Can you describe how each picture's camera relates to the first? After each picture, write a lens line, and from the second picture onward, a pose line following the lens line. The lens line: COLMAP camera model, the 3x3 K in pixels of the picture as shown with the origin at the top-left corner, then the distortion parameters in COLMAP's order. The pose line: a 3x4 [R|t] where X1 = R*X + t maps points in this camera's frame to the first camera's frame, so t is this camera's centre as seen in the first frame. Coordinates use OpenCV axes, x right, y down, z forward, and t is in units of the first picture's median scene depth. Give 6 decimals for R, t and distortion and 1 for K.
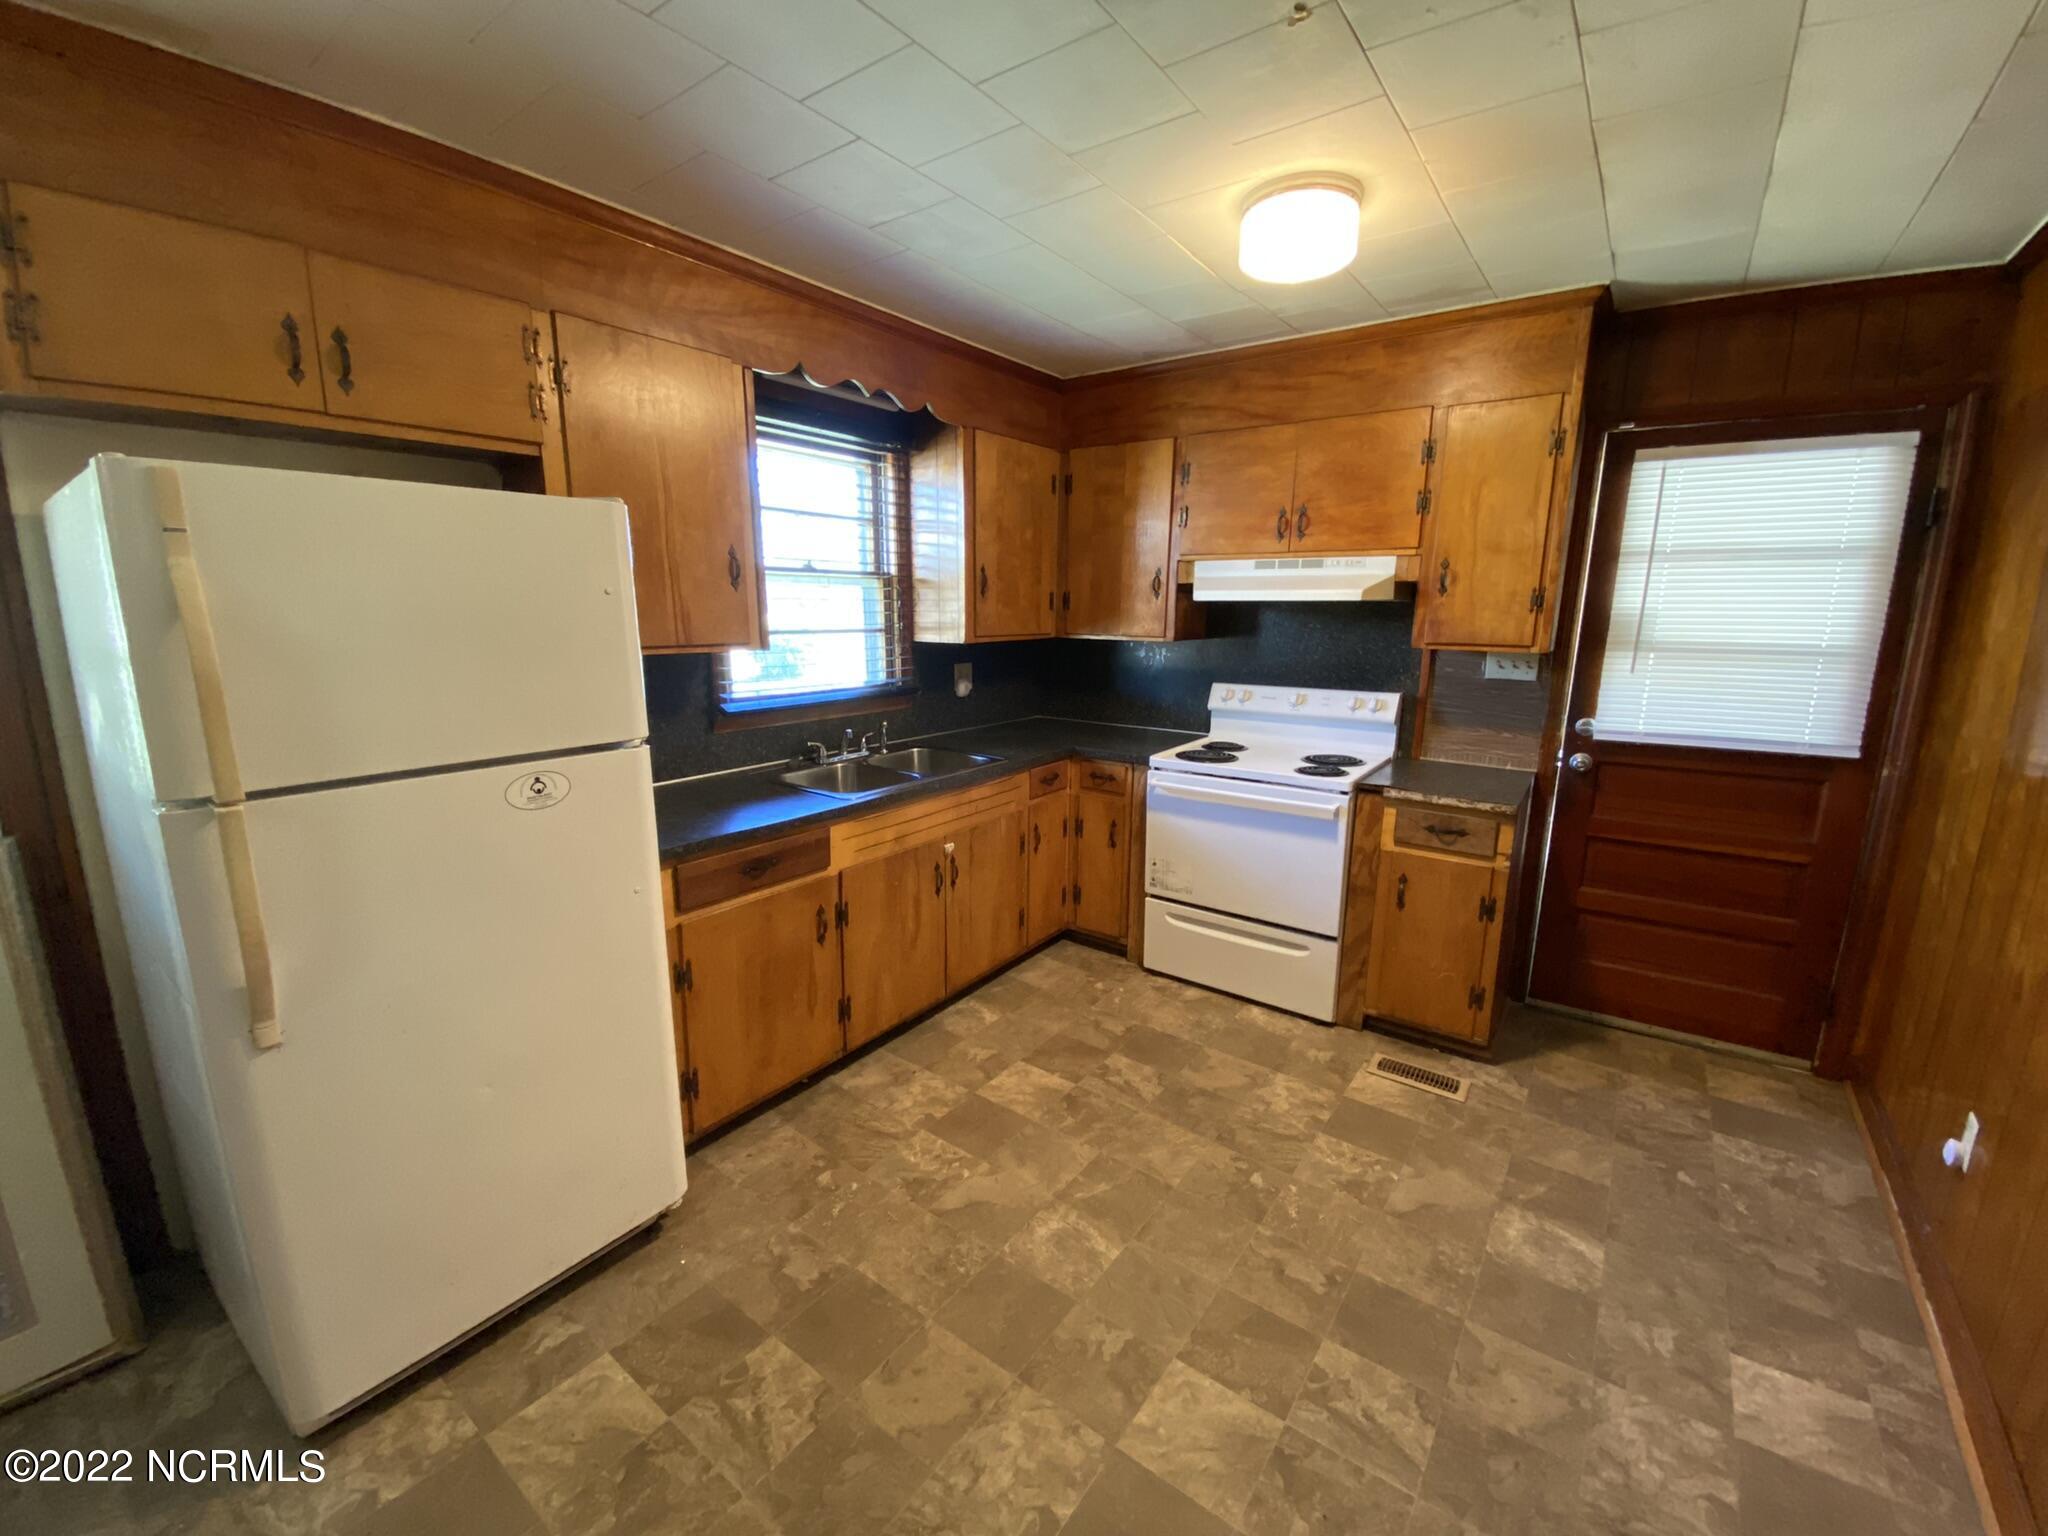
lens RADIAL K [[832.3, 0, 1013.5], [0, 832.3, 767.4], [0, 0, 1]] dist [-0.006411, -0.006517]
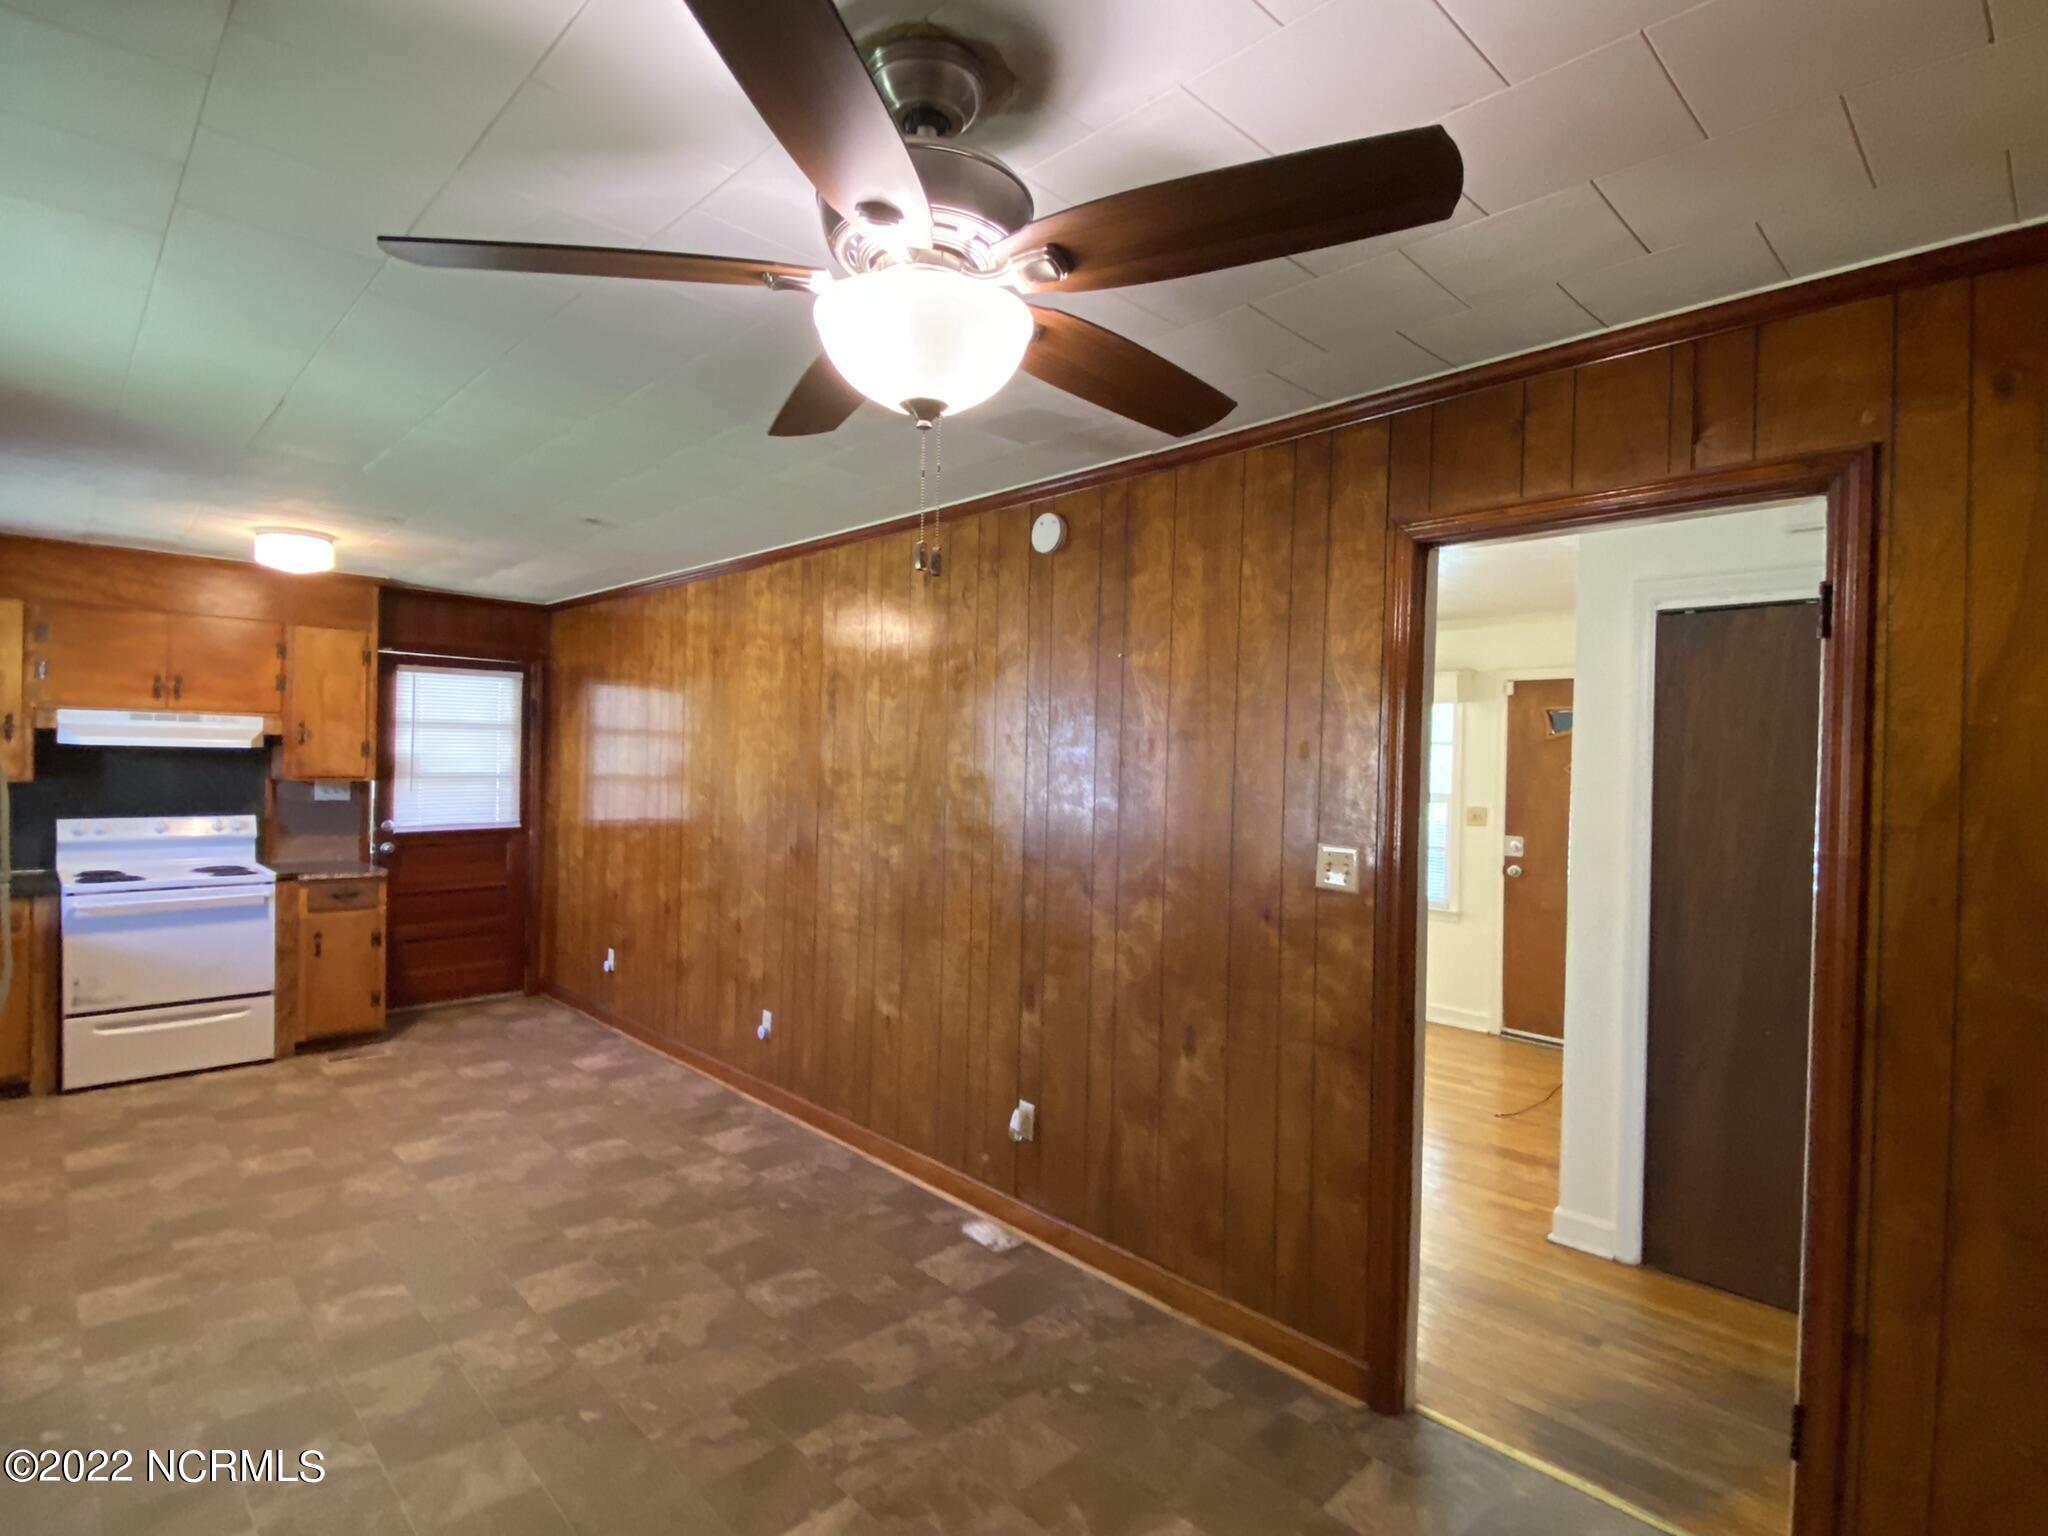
lens RADIAL K [[1019.9, 0, 1017.8], [0, 1019.9, 775.1], [0, 0, 1]] dist [-0.012198, -0.002428]
pose [[0.159059, -0.019321, 0.987080, -1.153479], [0.172657, 0.984945, -0.008543, 0.089181], [-0.972054, 0.171785, 0.160001, -0.567849]]
